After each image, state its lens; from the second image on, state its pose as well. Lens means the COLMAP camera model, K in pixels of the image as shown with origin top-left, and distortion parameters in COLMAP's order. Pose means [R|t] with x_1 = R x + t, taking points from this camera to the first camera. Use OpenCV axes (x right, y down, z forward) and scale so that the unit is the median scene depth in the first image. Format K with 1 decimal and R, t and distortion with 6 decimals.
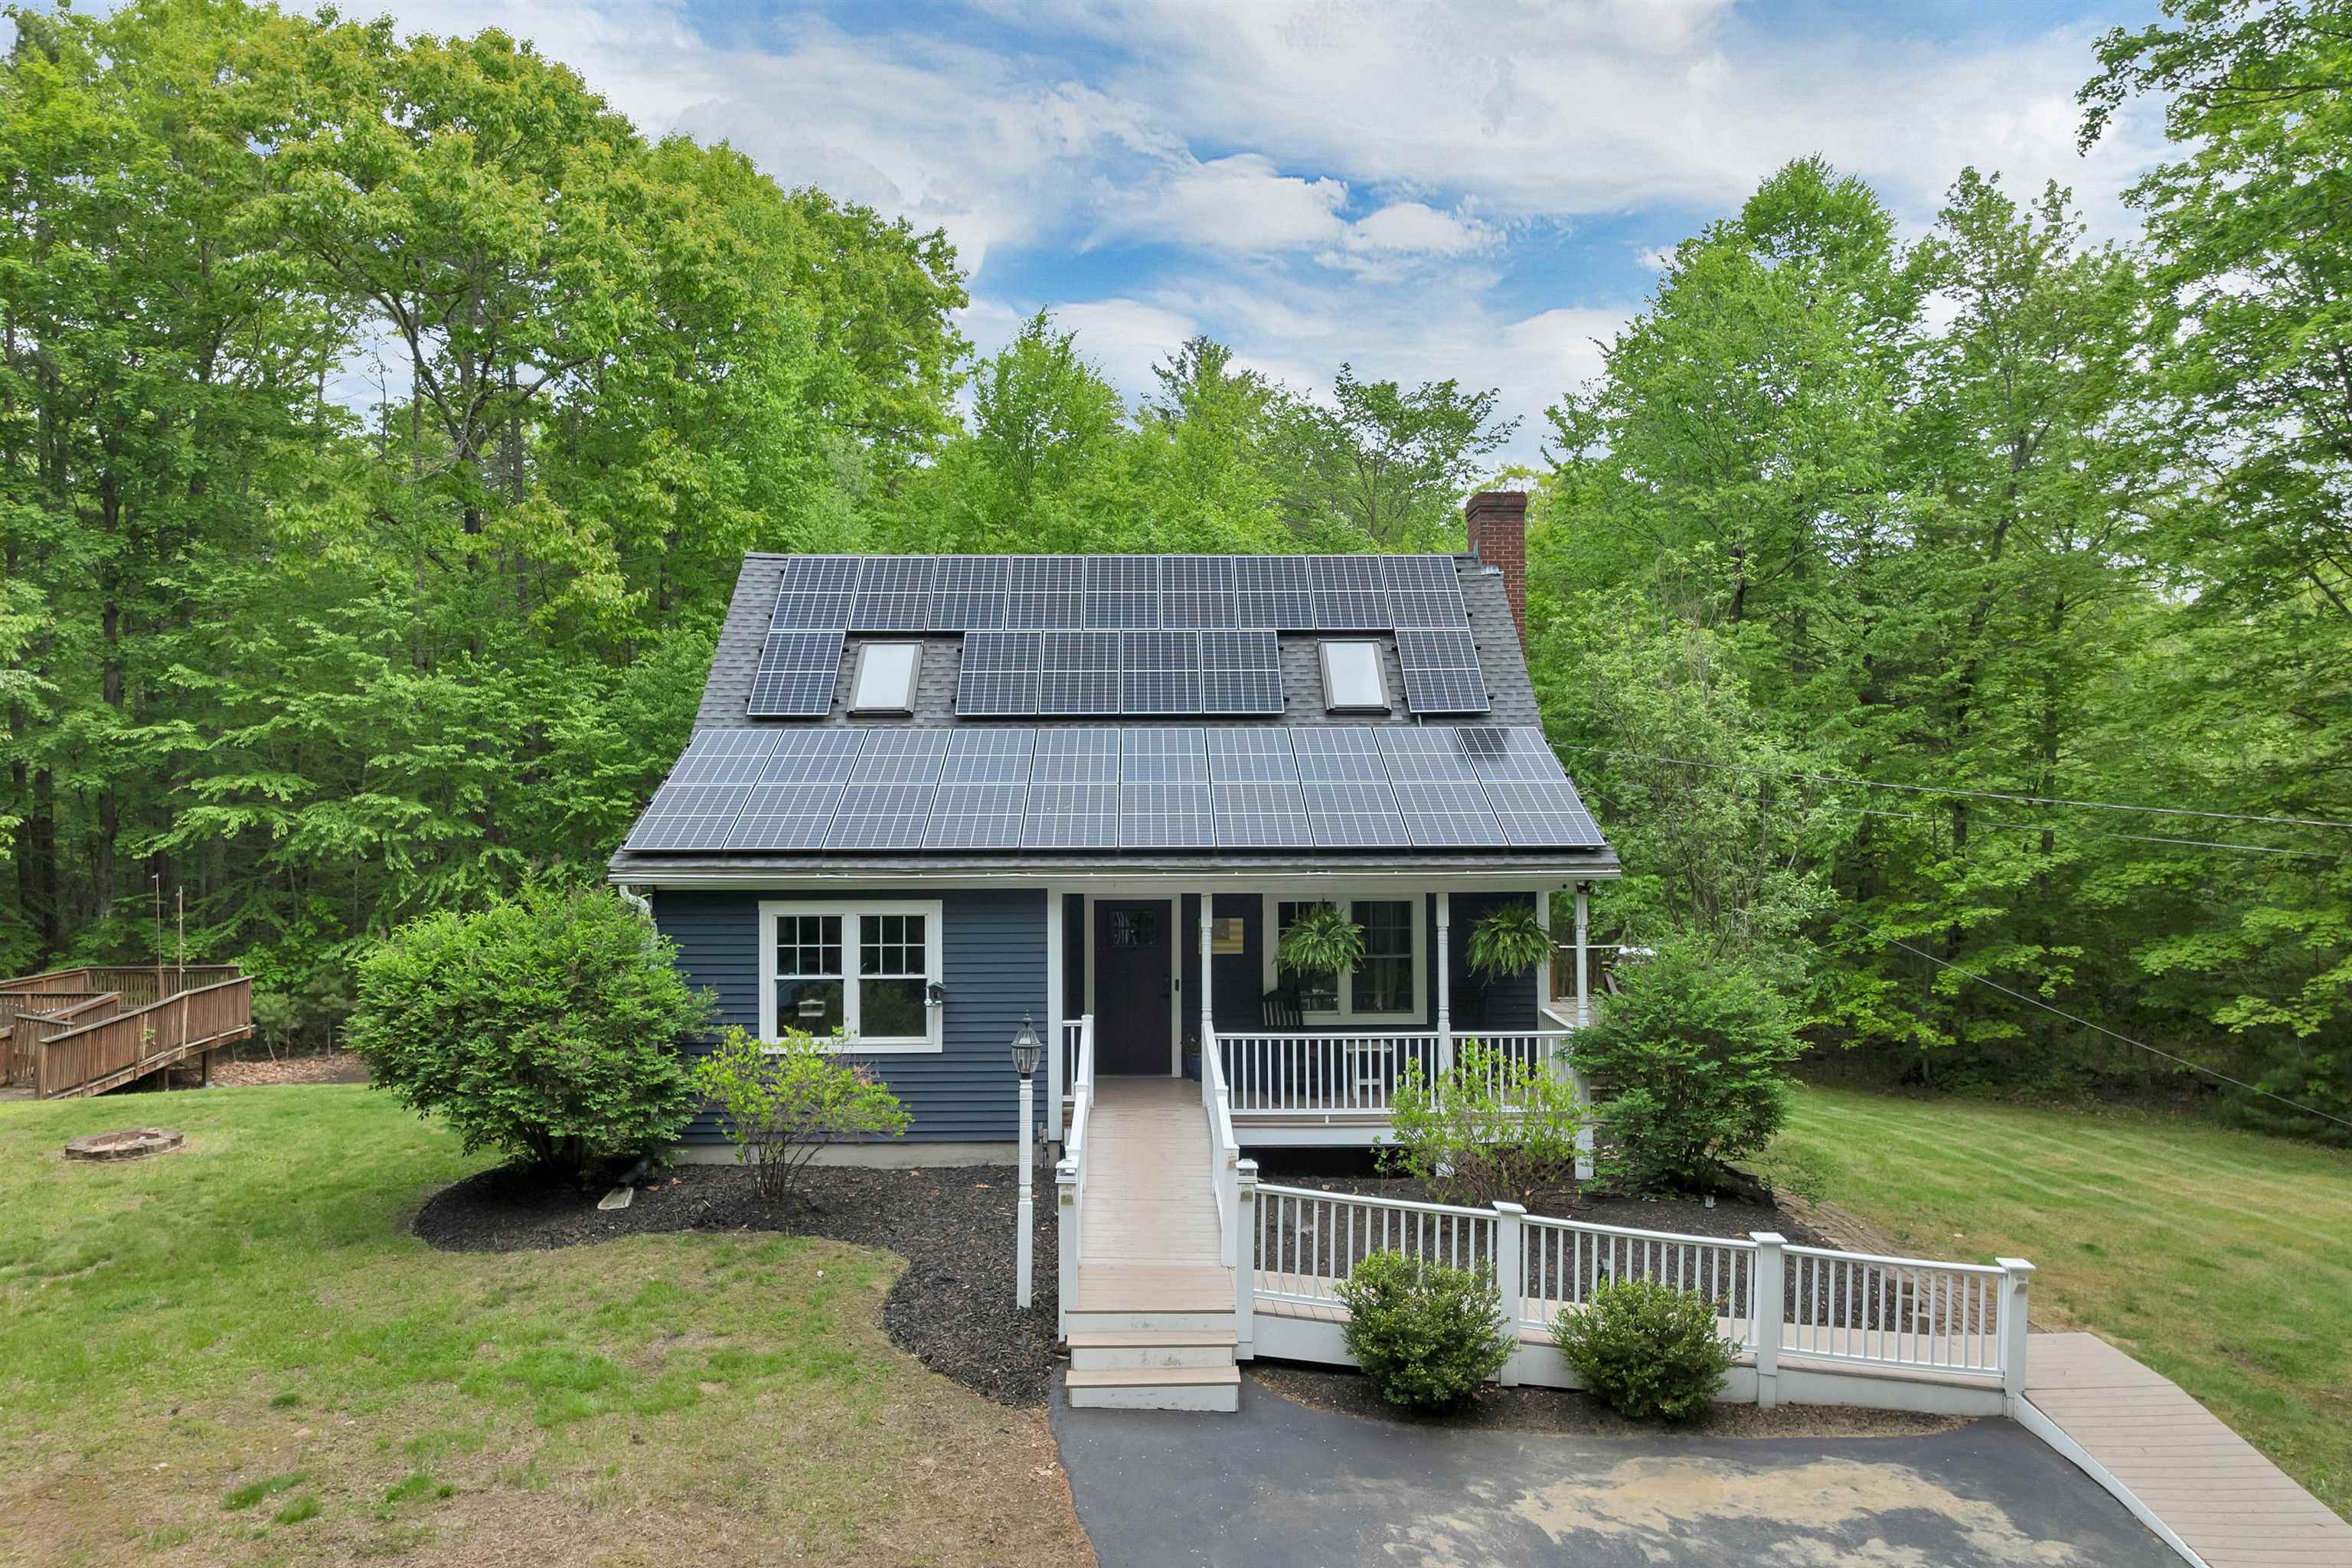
lens RADIAL K [[1685.9, 0, 1181.1], [0, 1685.9, 782.6], [0, 0, 1]] dist [-0.046934, 0.011976]
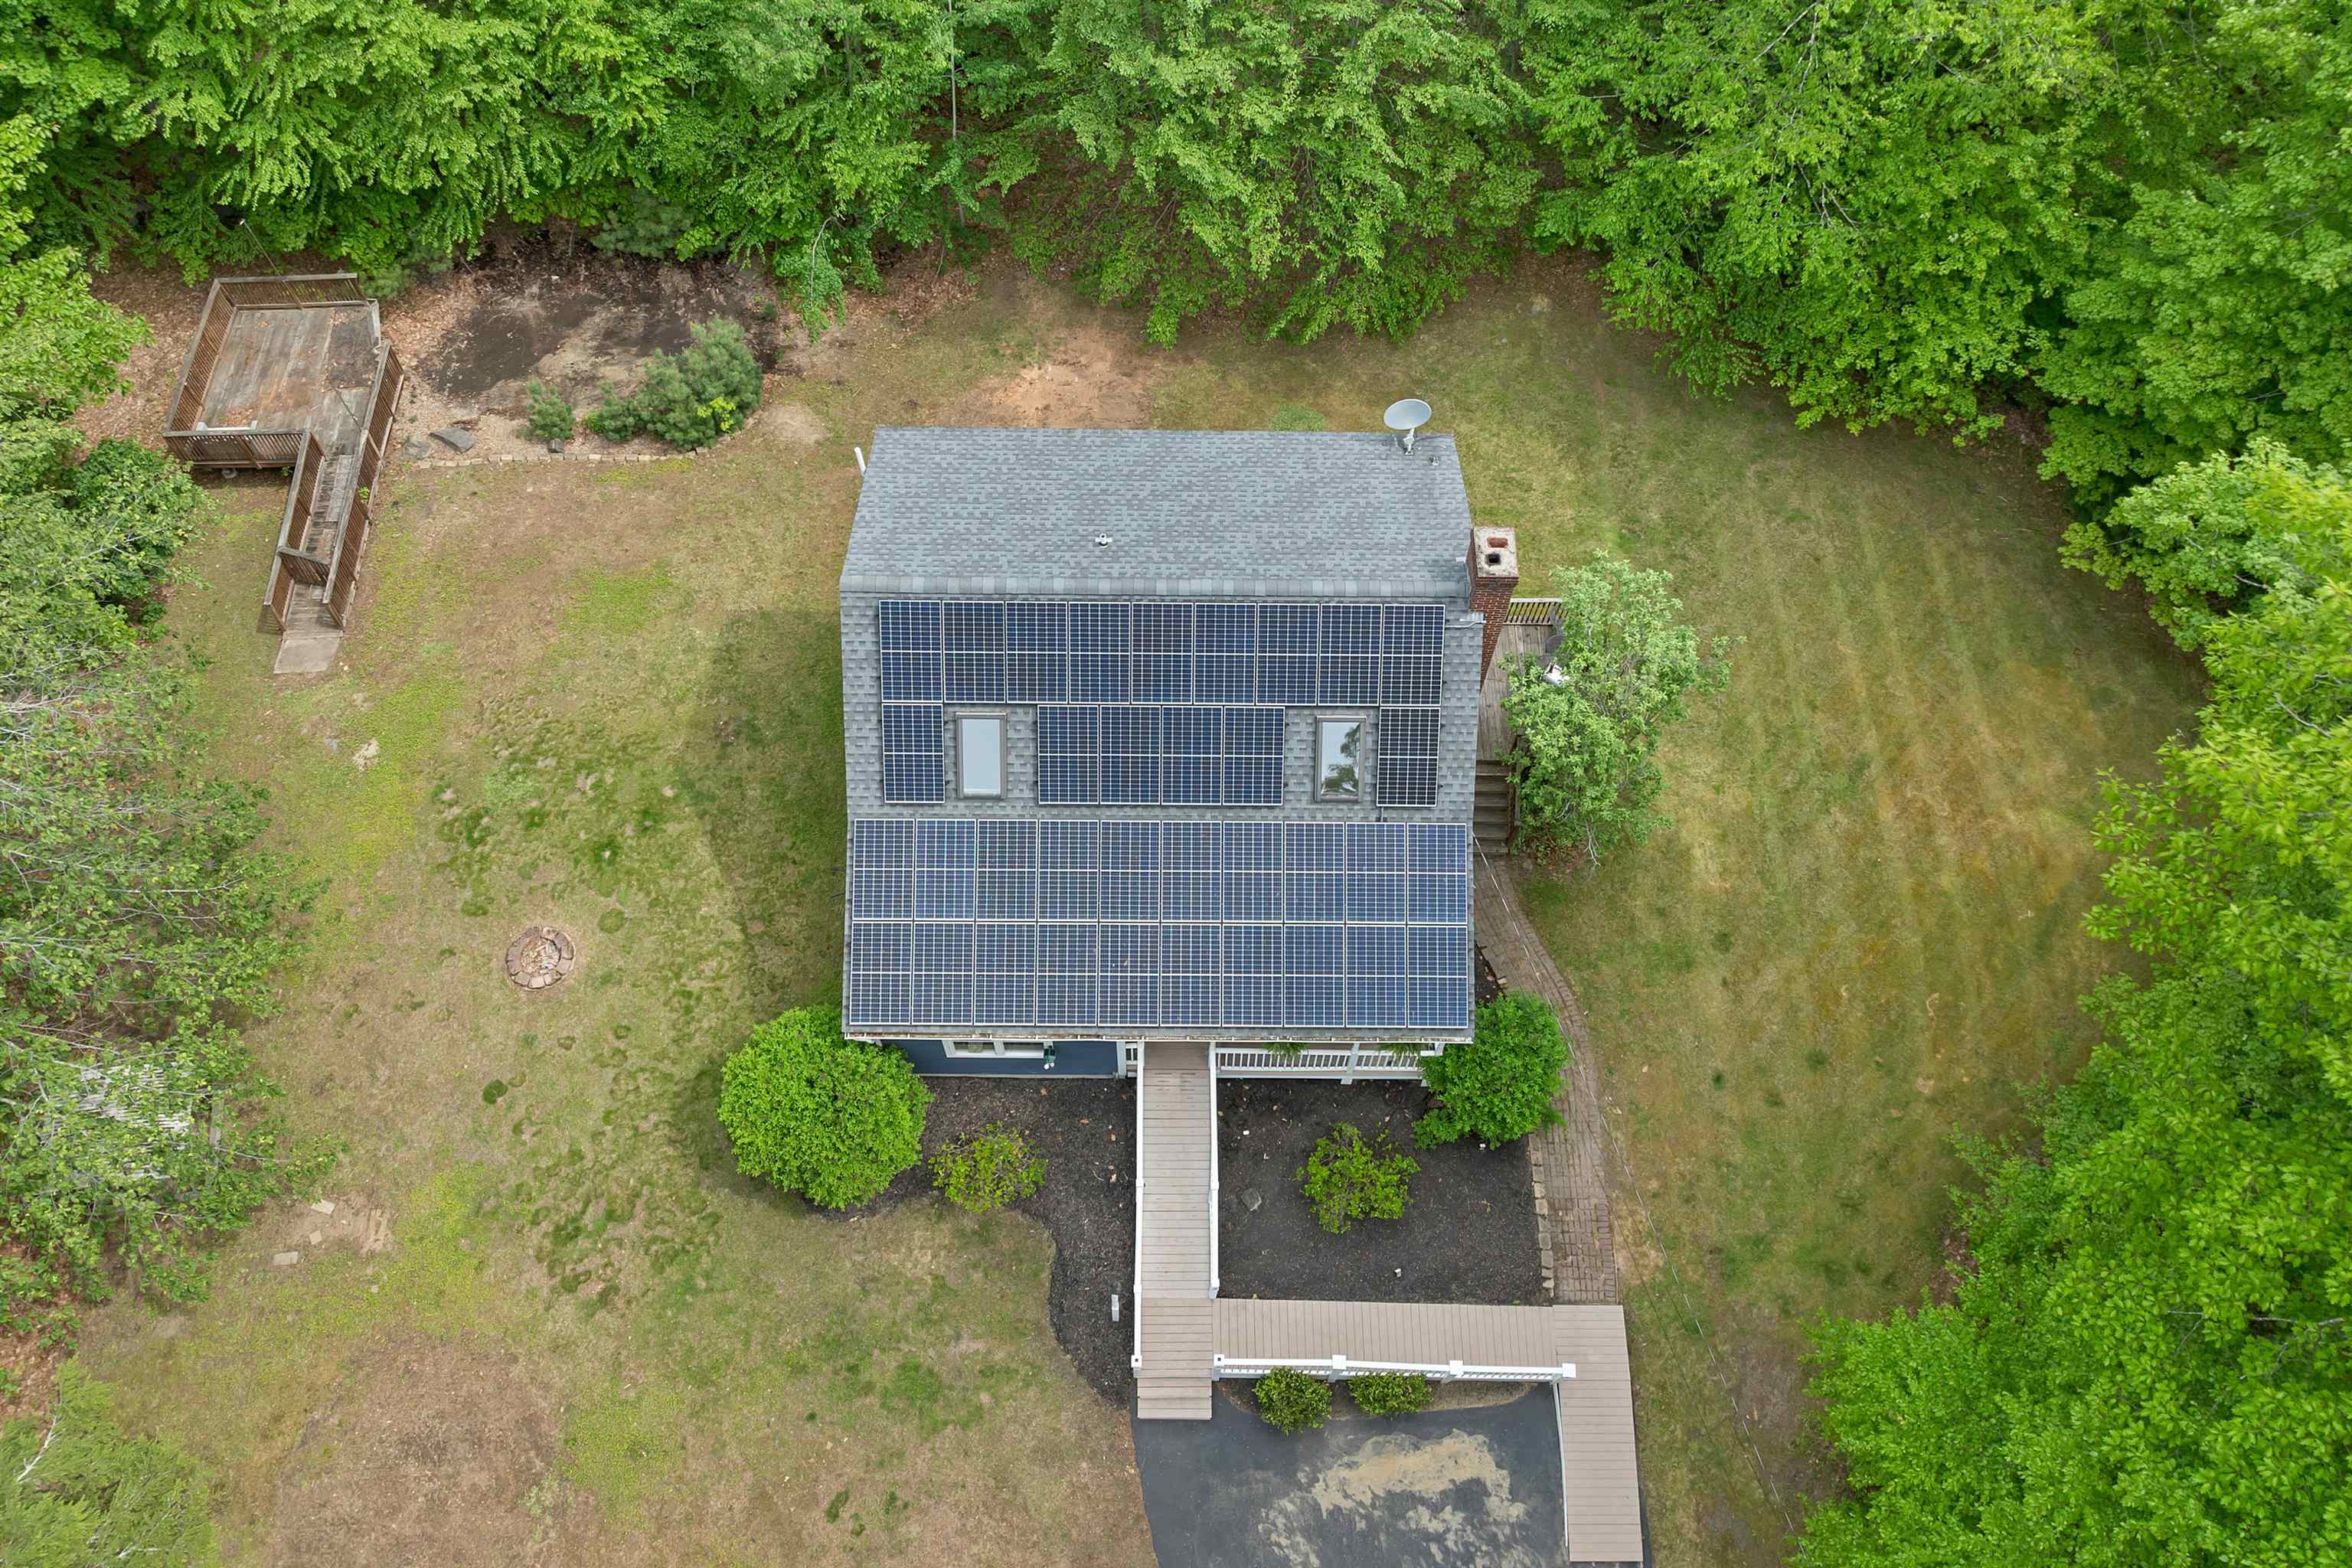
lens RADIAL K [[1685.9, 0, 1184.2], [0, 1685.9, 752.4], [0, 0, 1]] dist [-0.046934, 0.011976]
pose [[0.999514, 0.031112, 0.001992, -0.025108], [-0.017093, 0.493478, 0.869590, -1.462619], [0.026072, -0.869202, 0.493770, 0.437290]]
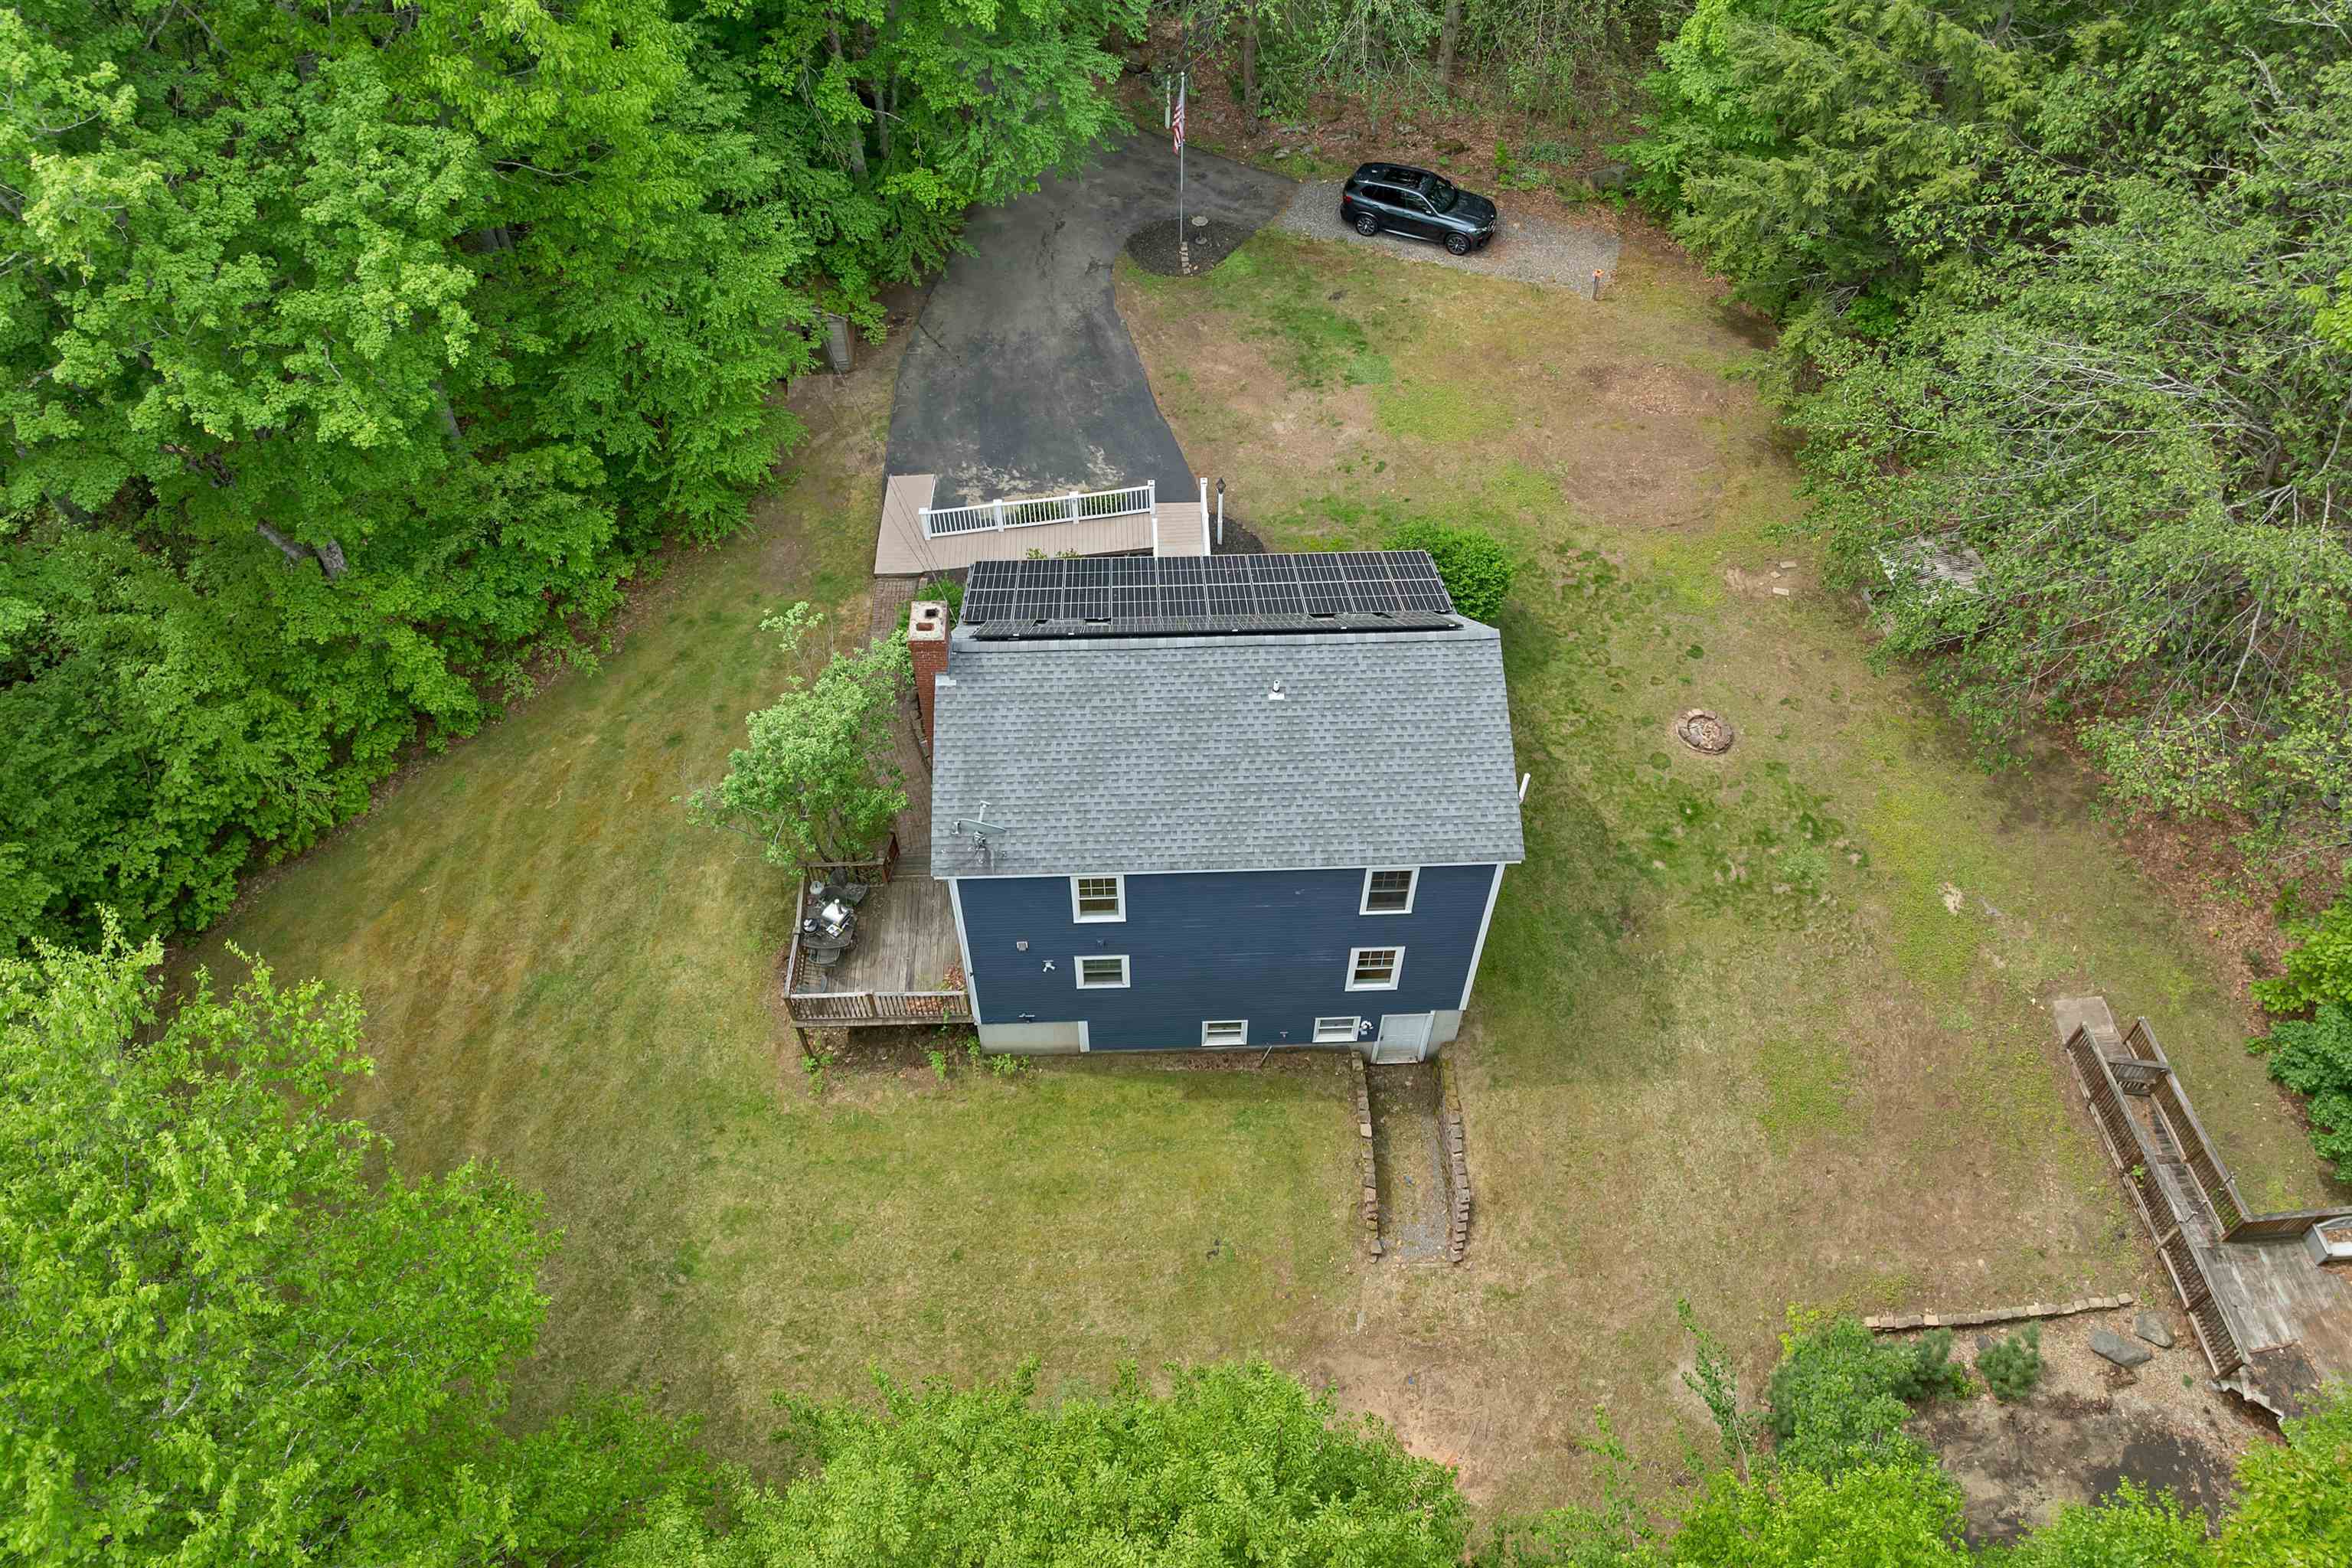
lens RADIAL K [[1685.9, 0, 1190.9], [0, 1685.9, 772.4], [0, 0, 1]] dist [-0.046934, 0.011976]
pose [[-0.999829, 0.010427, -0.015286, 0.012121], [-0.005593, 0.617154, 0.786822, -1.496870], [0.017638, 0.786773, -0.616990, 2.552086]]
